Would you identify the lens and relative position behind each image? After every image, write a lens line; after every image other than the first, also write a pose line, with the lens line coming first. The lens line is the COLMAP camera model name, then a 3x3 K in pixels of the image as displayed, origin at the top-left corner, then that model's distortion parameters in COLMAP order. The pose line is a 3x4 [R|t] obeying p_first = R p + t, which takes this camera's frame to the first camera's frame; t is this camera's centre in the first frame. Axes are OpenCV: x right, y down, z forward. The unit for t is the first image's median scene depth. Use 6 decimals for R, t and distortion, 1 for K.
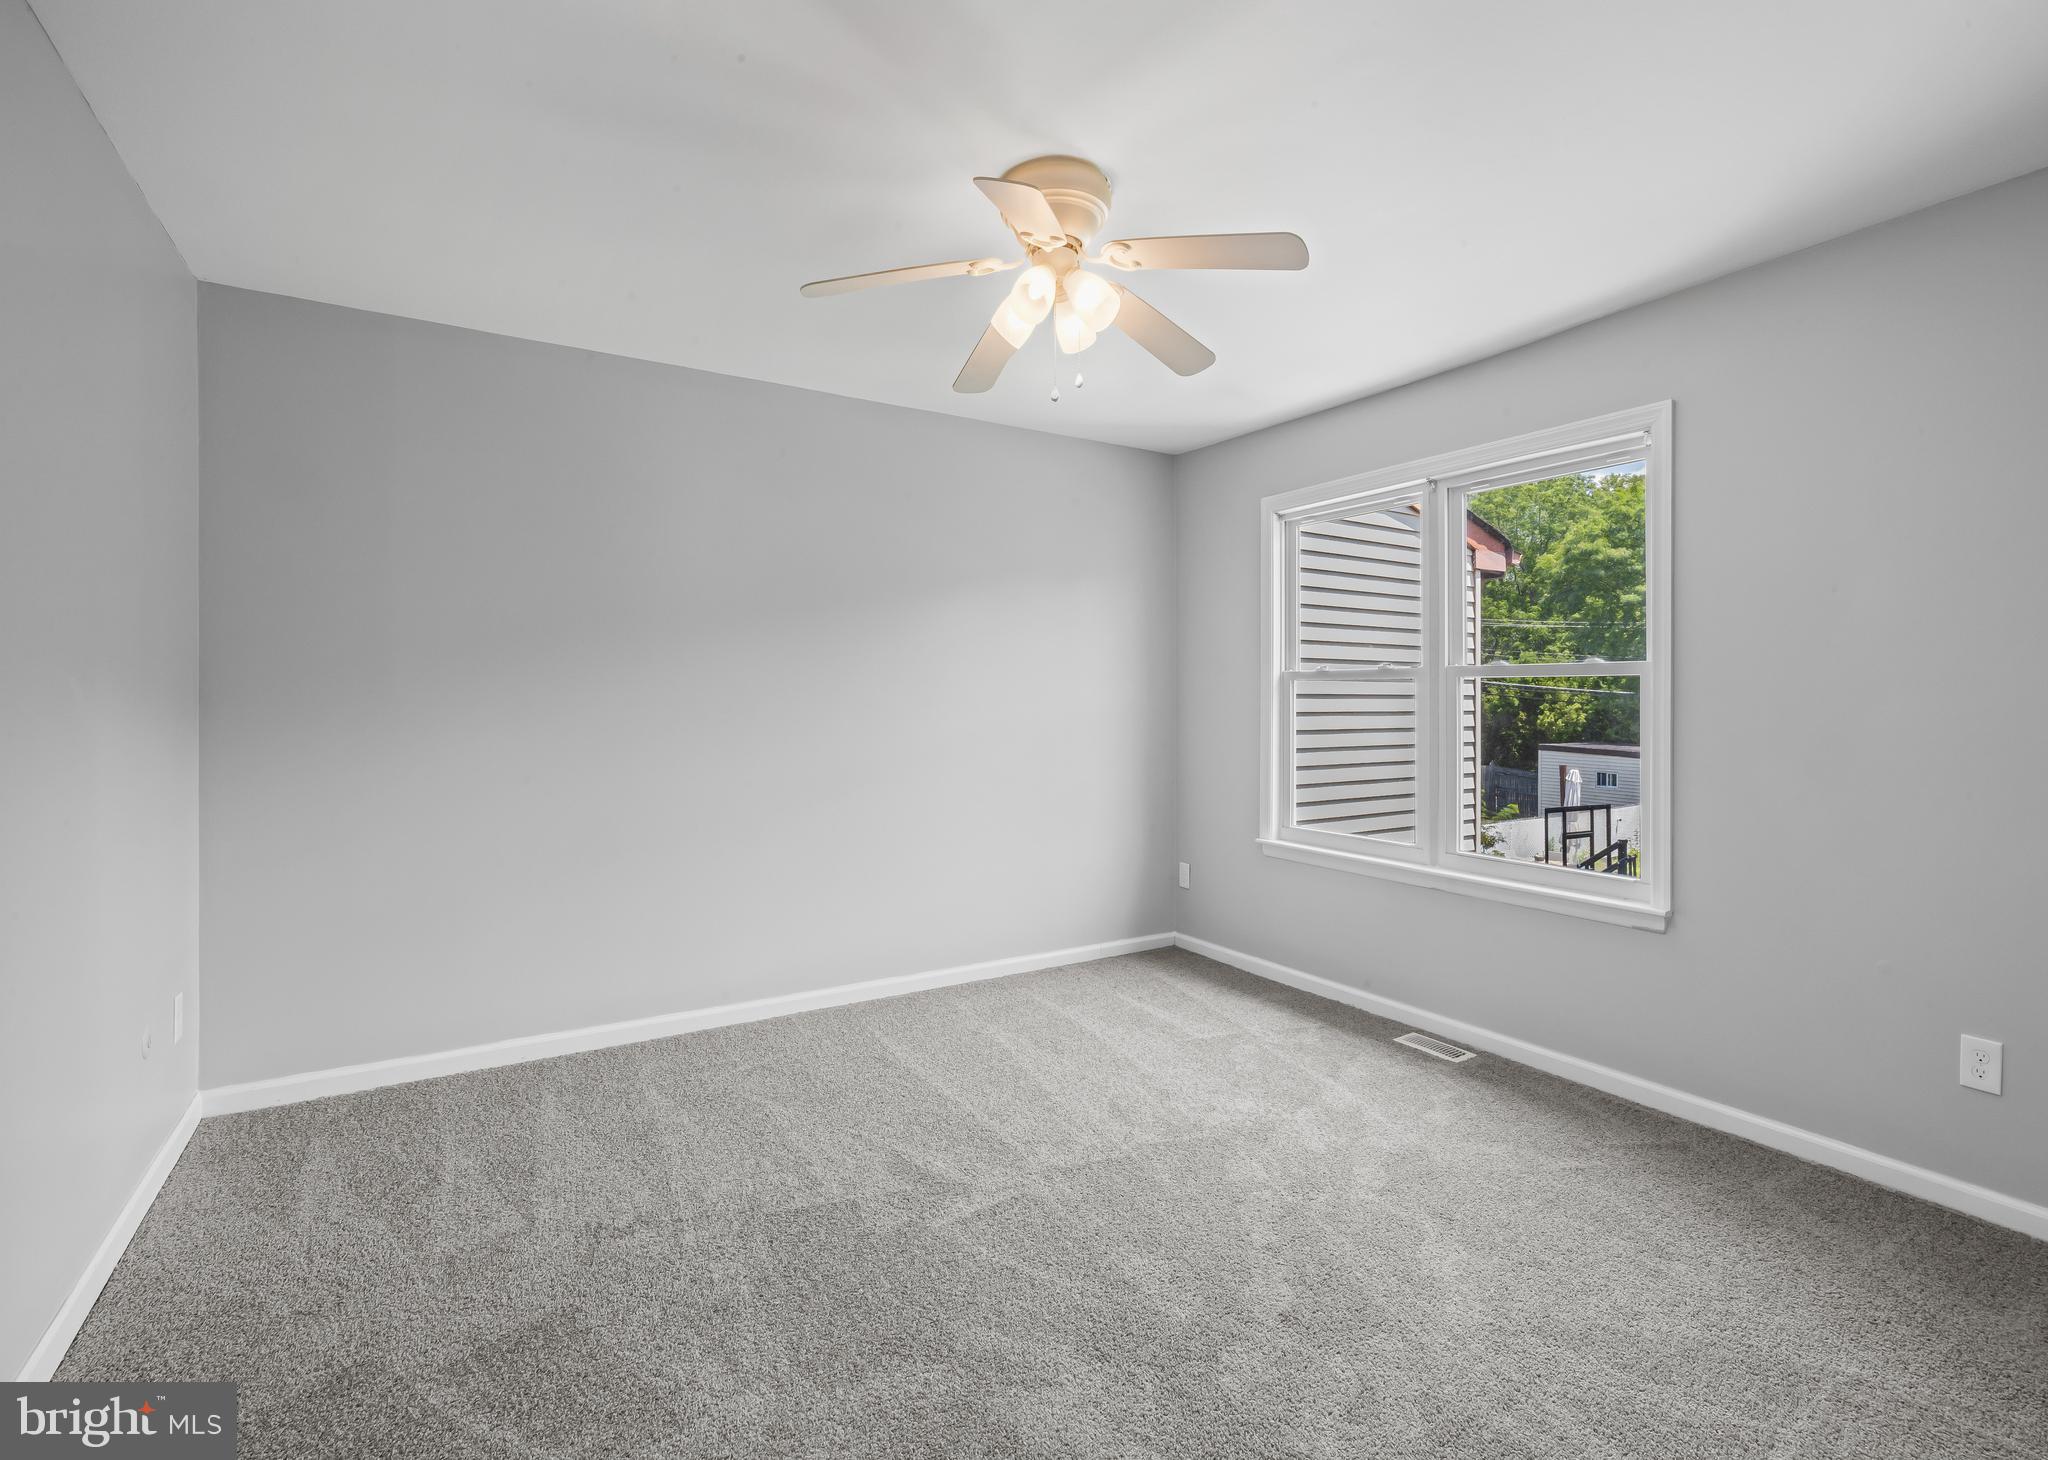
lens RADIAL K [[965.6, 0, 1016.8], [0, 965.6, 709.0], [0, 0, 1]] dist [-0.011319, 0.001755]
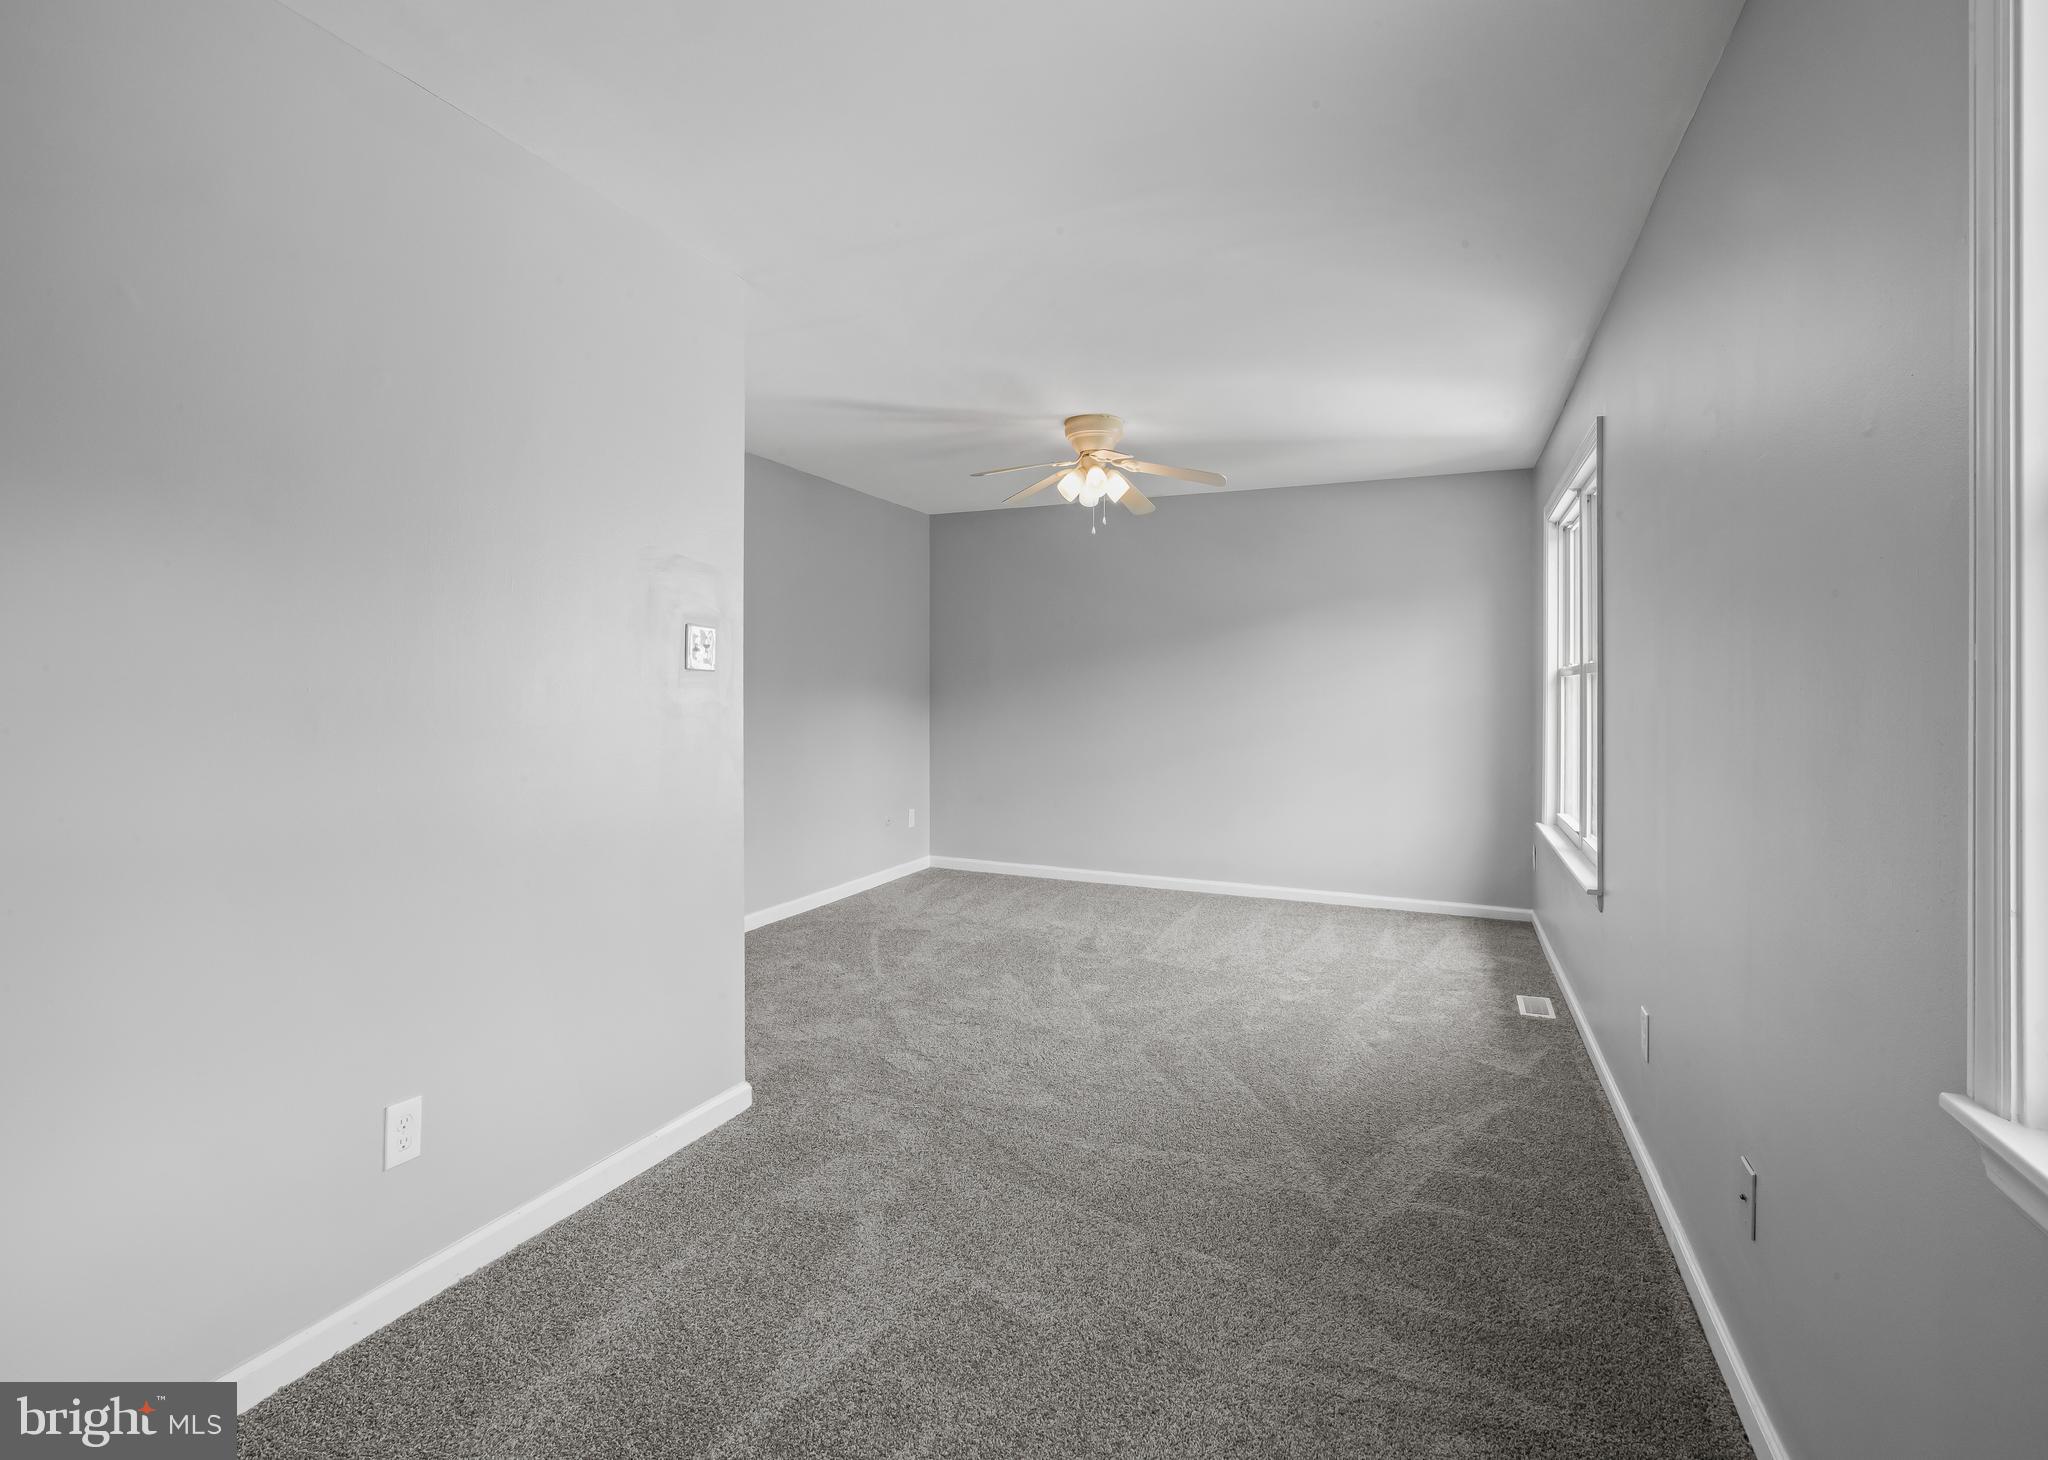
lens RADIAL K [[965.6, 0, 1008.1], [0, 965.6, 687.1], [0, 0, 1]] dist [-0.011319, 0.001755]
pose [[0.558562, -0.003914, -0.829454, 0.949457], [-0.009681, 0.999890, -0.011237, 0.002169], [0.829406, 0.014306, 0.558462, -0.123091]]
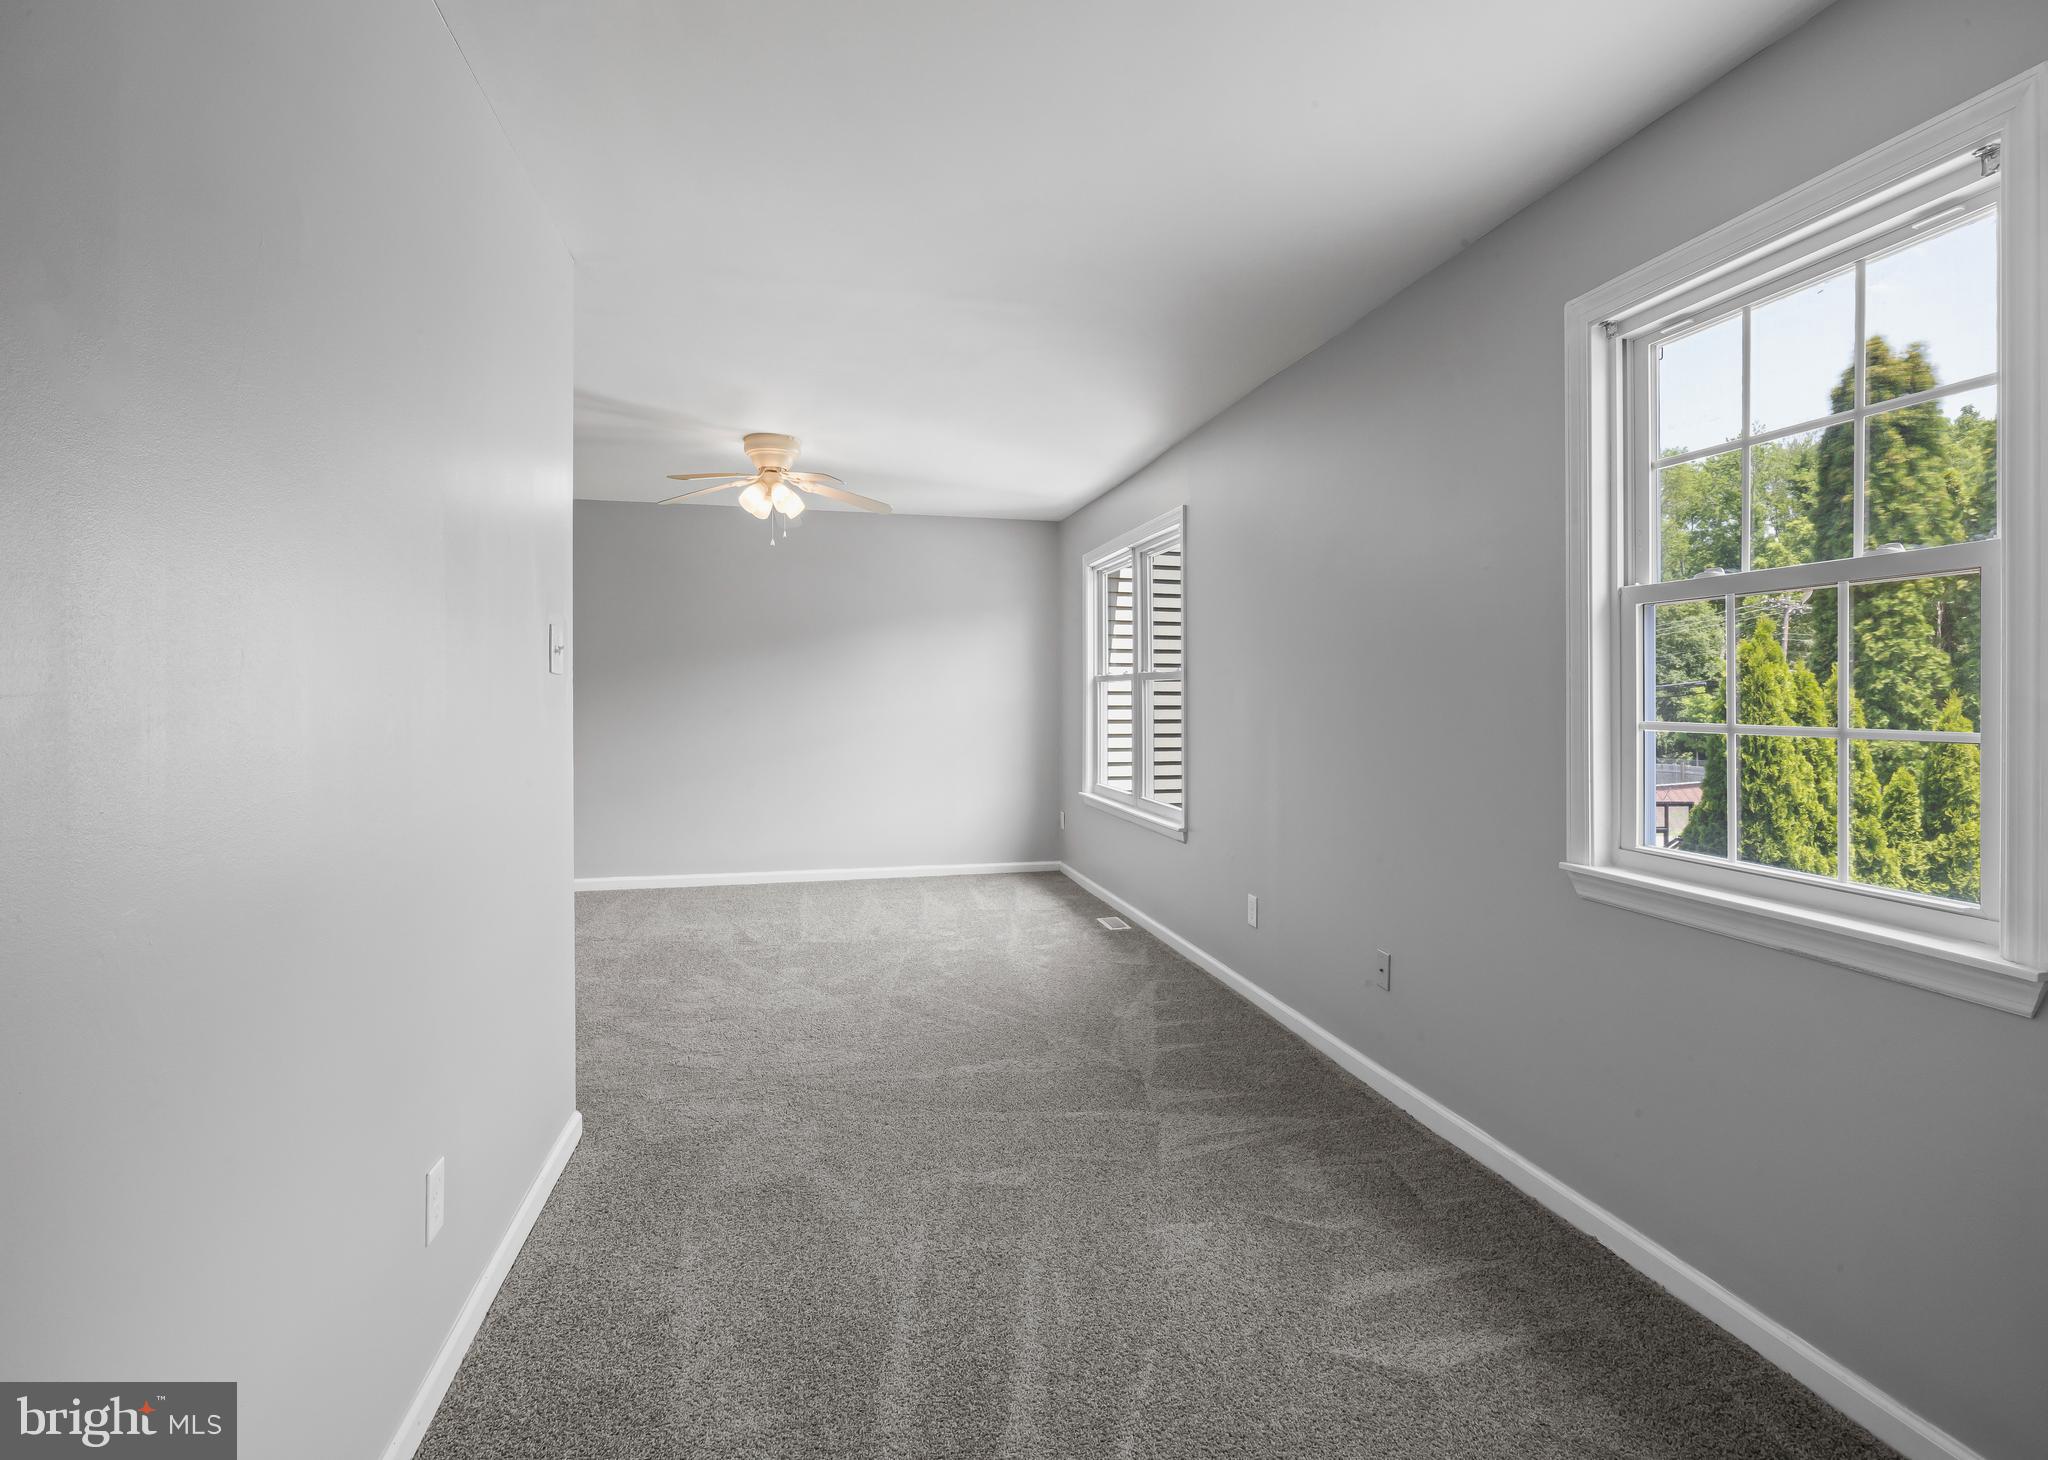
lens RADIAL K [[965.6, 0, 1045.1], [0, 965.6, 686.8], [0, 0, 1]] dist [-0.011319, 0.001755]
pose [[0.952582, -0.007076, -0.304201, 0.744155], [0.001713, 0.999838, -0.017894, 0.005761], [0.304278, 0.016525, 0.952440, -0.461160]]
